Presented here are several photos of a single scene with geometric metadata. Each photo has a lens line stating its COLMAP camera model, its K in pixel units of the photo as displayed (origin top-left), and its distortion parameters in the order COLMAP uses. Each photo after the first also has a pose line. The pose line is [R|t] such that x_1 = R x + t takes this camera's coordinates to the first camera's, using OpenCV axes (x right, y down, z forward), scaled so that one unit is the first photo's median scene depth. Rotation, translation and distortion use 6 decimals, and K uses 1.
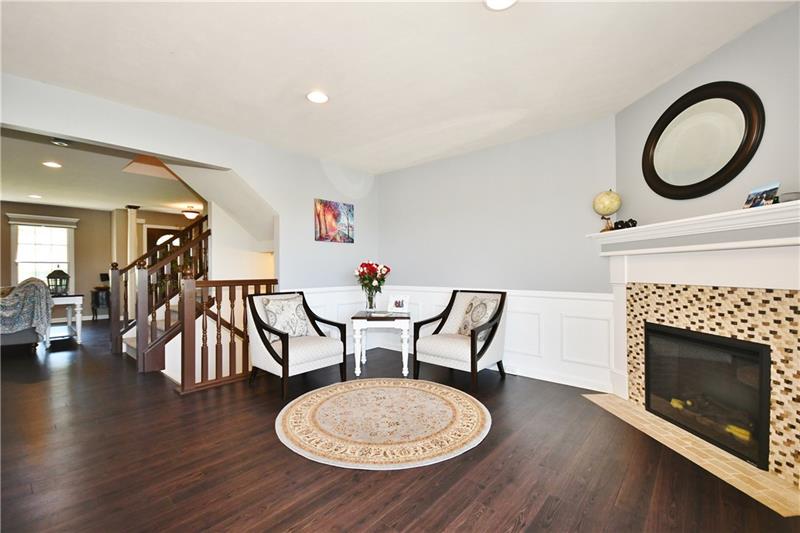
lens RADIAL K [[354.2, 0, 399.7], [0, 354.2, 270.5], [0, 0, 1]] dist [-0.018158, -0.000627]
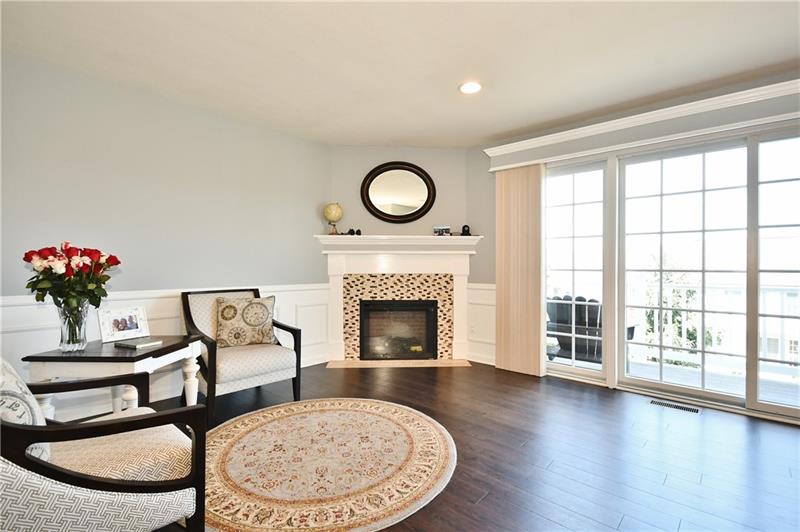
lens RADIAL K [[375.5, 0, 400.0], [0, 375.5, 266.0], [0, 0, 1]] dist [-0.000696, -0.000072]
pose [[0.008451, 0.000565, 0.999964, -0.909467], [-0.000621, 1.000000, -0.000560, 0.004329], [-0.999964, -0.000616, 0.008452, 0.867345]]
